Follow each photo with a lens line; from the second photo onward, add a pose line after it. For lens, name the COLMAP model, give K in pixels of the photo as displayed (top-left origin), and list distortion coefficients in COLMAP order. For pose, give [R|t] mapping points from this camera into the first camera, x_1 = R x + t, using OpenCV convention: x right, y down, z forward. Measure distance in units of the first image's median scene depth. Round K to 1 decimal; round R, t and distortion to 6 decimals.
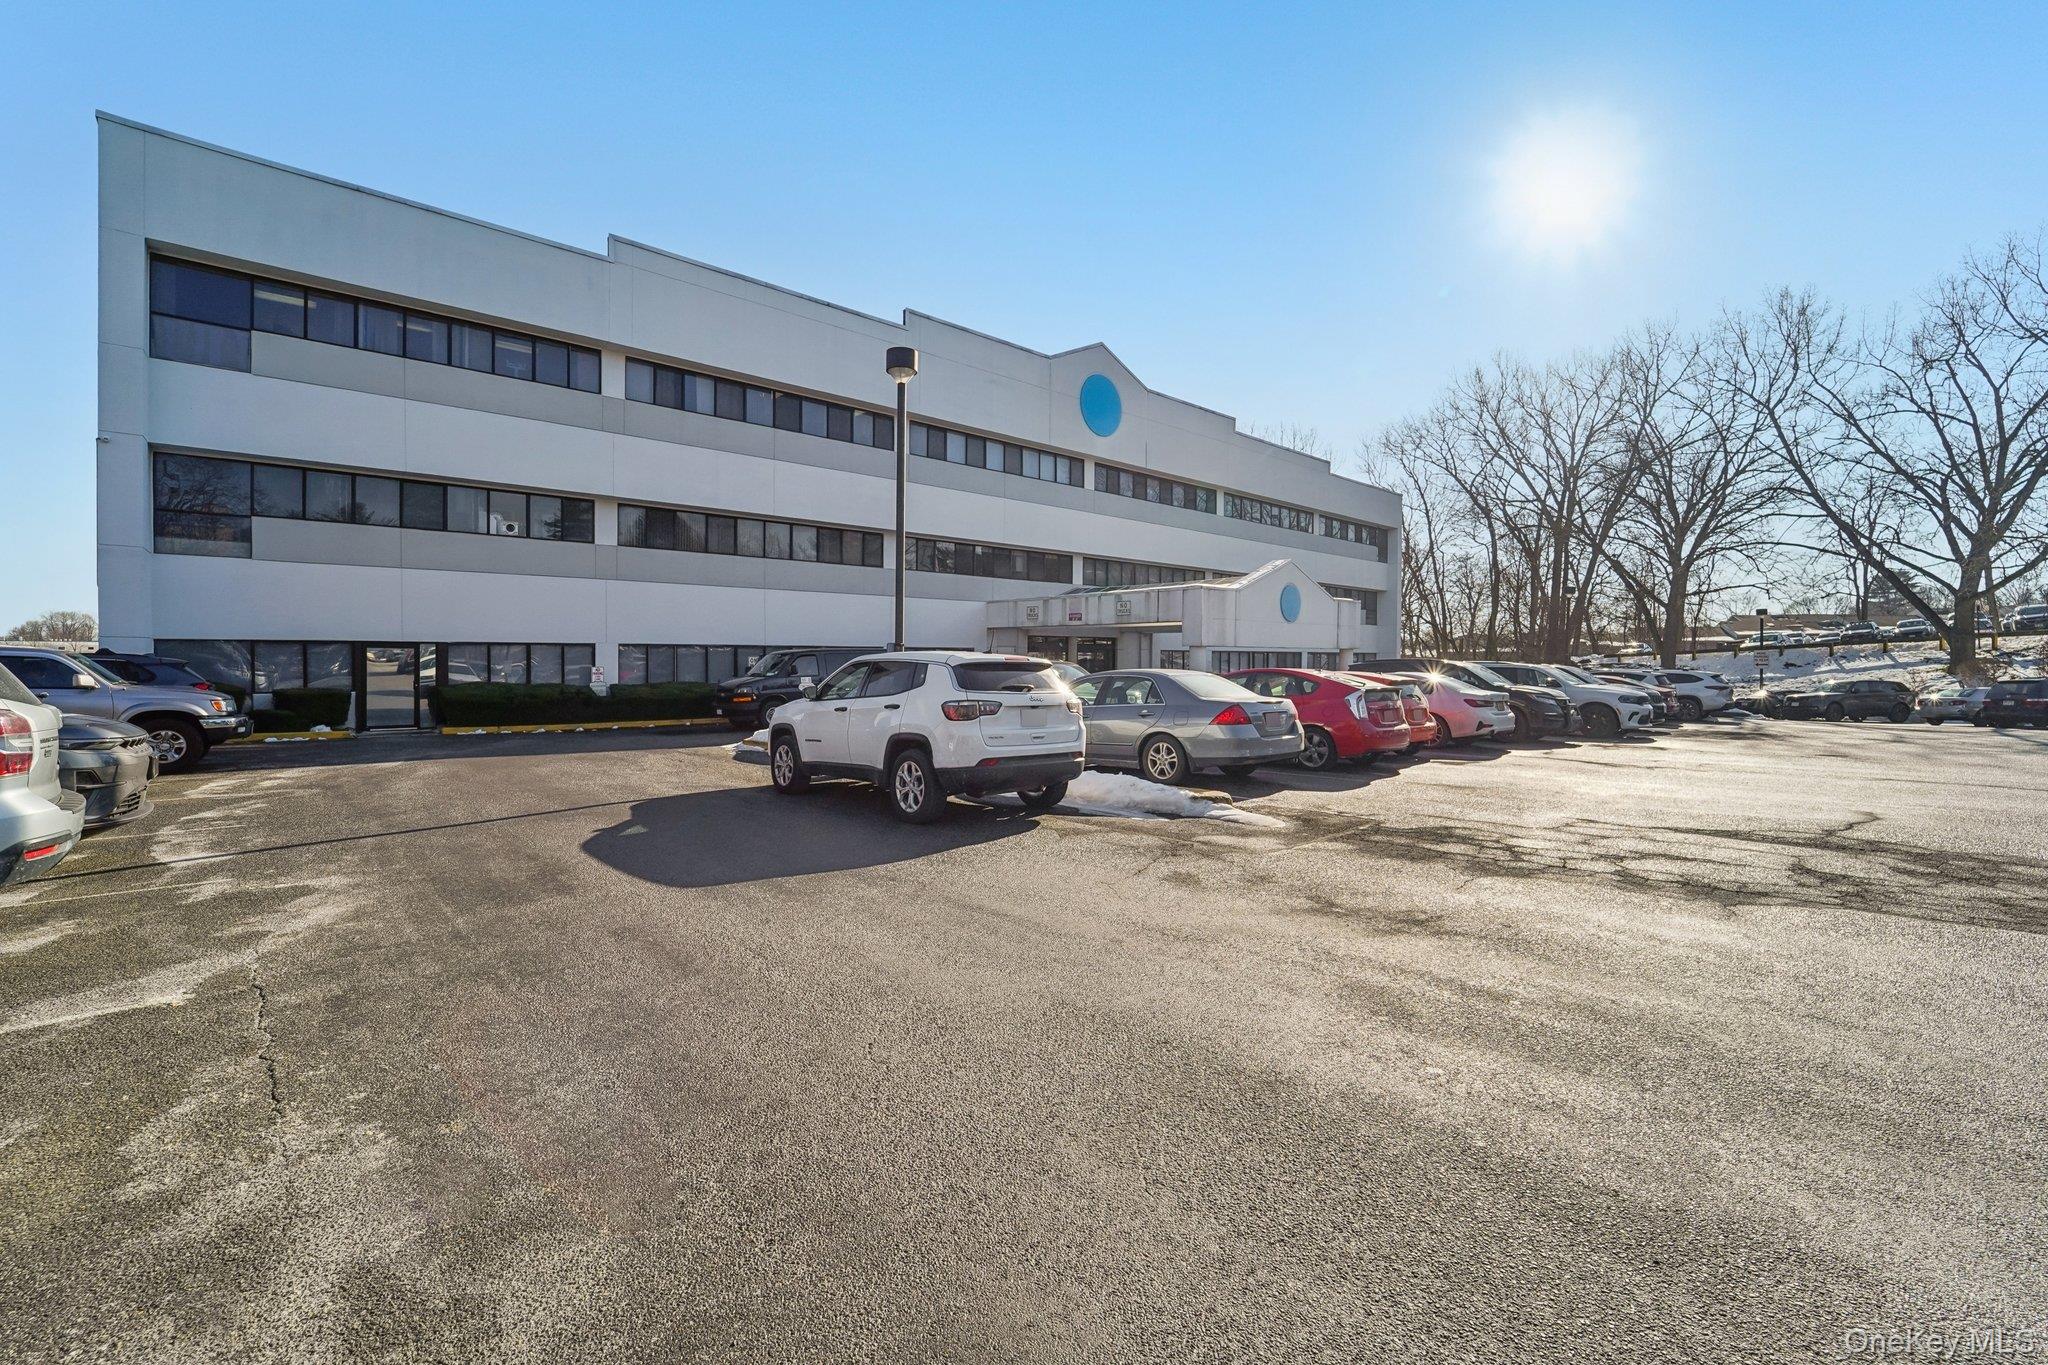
lens RADIAL K [[852.8, 0, 1019.4], [0, 852.8, 679.0], [0, 0, 1]] dist [-0.022317, 0.000496]
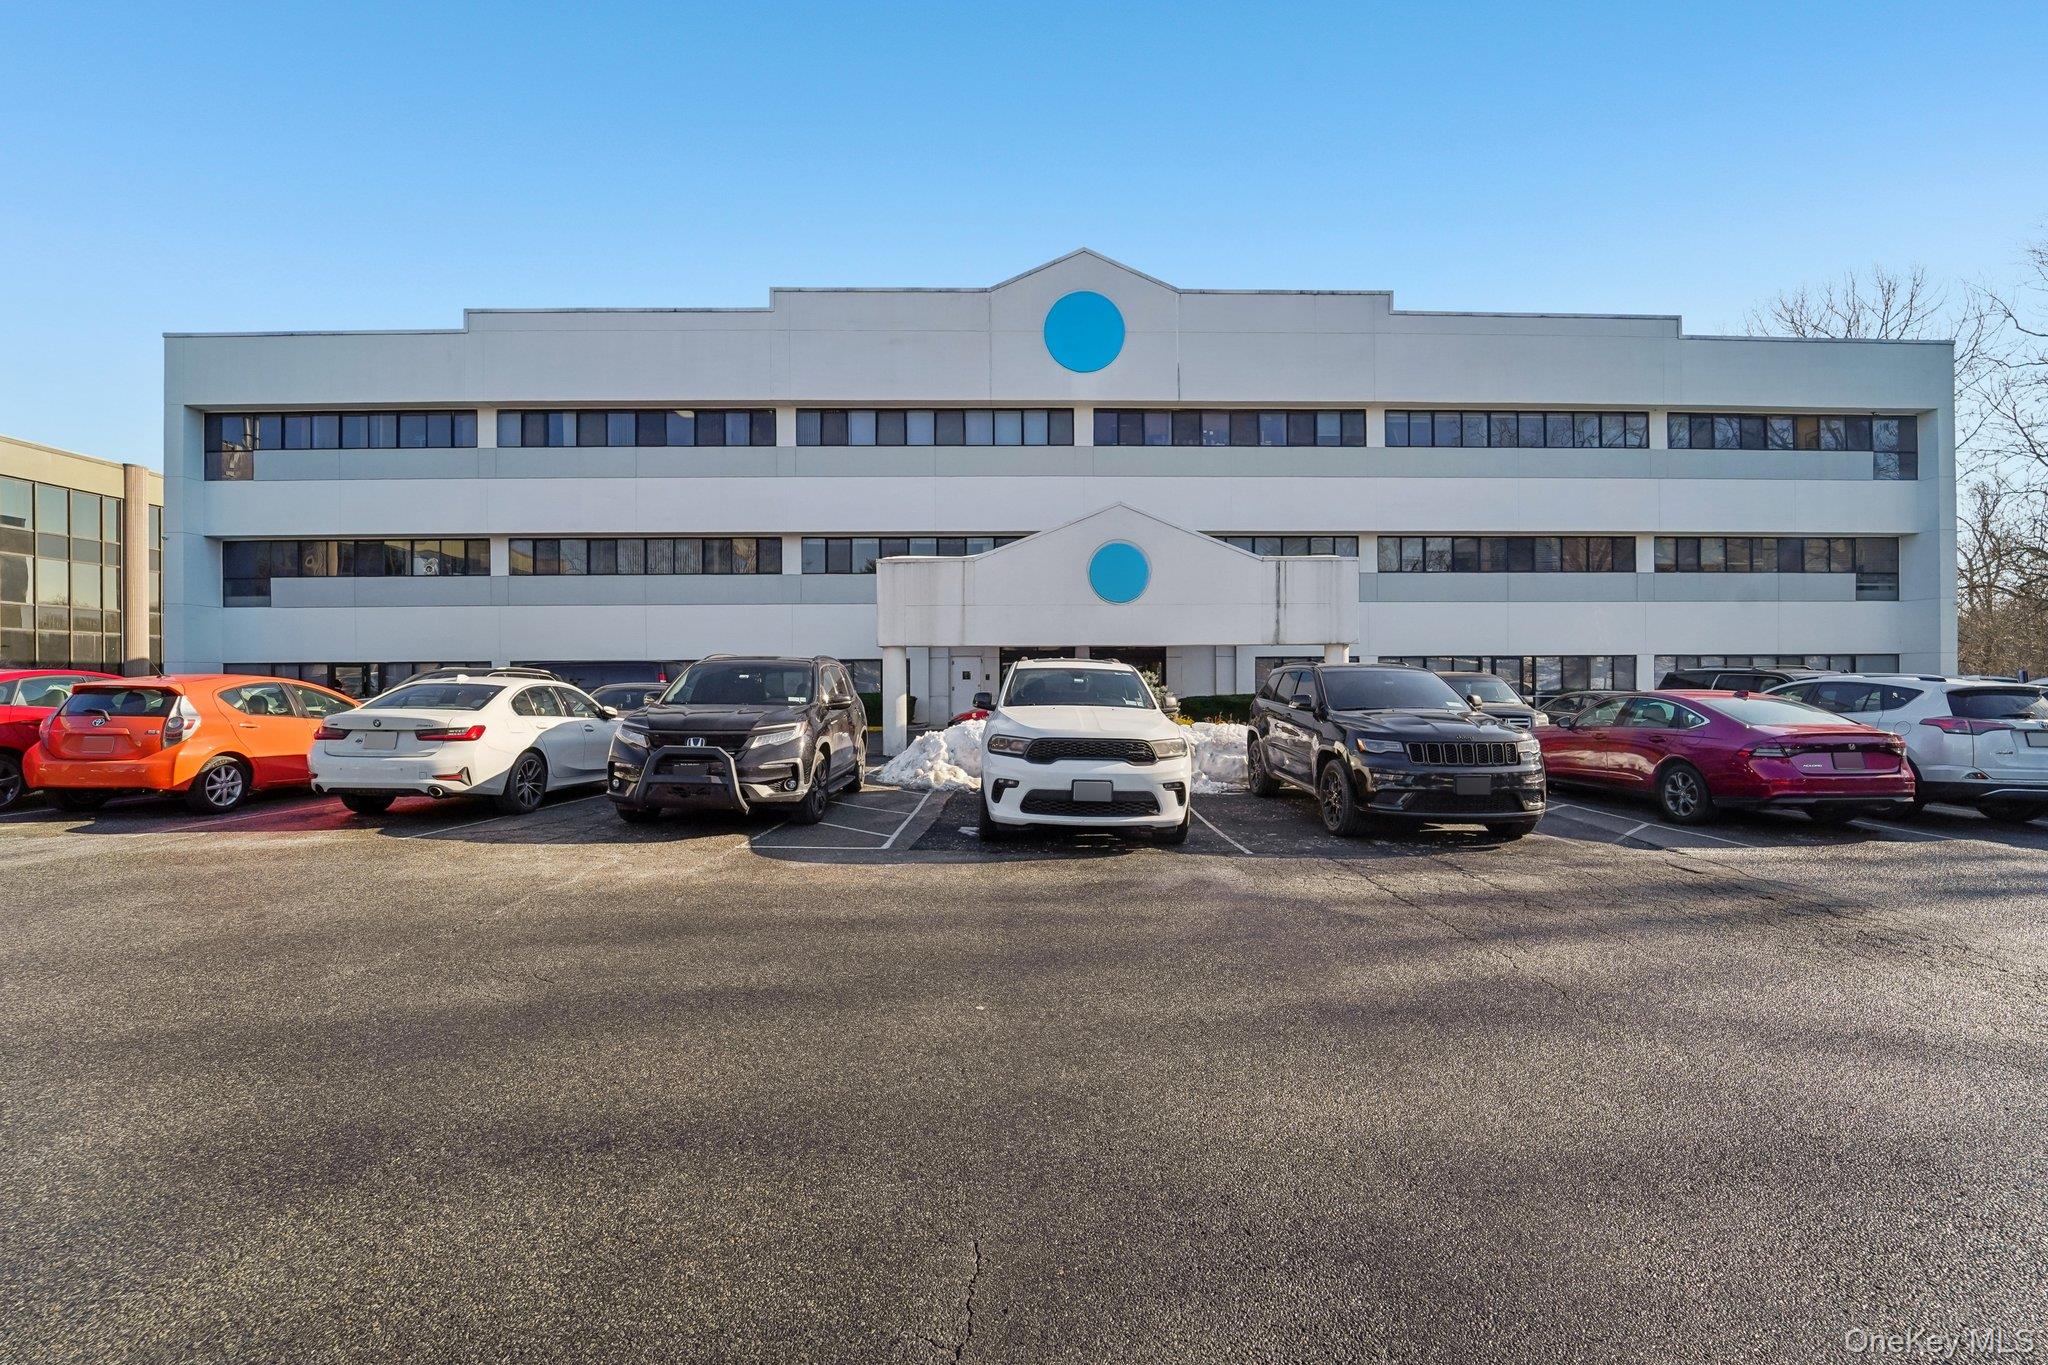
lens RADIAL K [[783.4, 0, 1022.8], [0, 783.4, 672.7], [0, 0, 1]] dist [-0.019424, -0.000033]
pose [[0.750382, -0.003162, -0.660997, 0.587606], [-0.011449, 0.999776, -0.017780, -0.011591], [0.660906, 0.020910, 0.750178, 0.532166]]
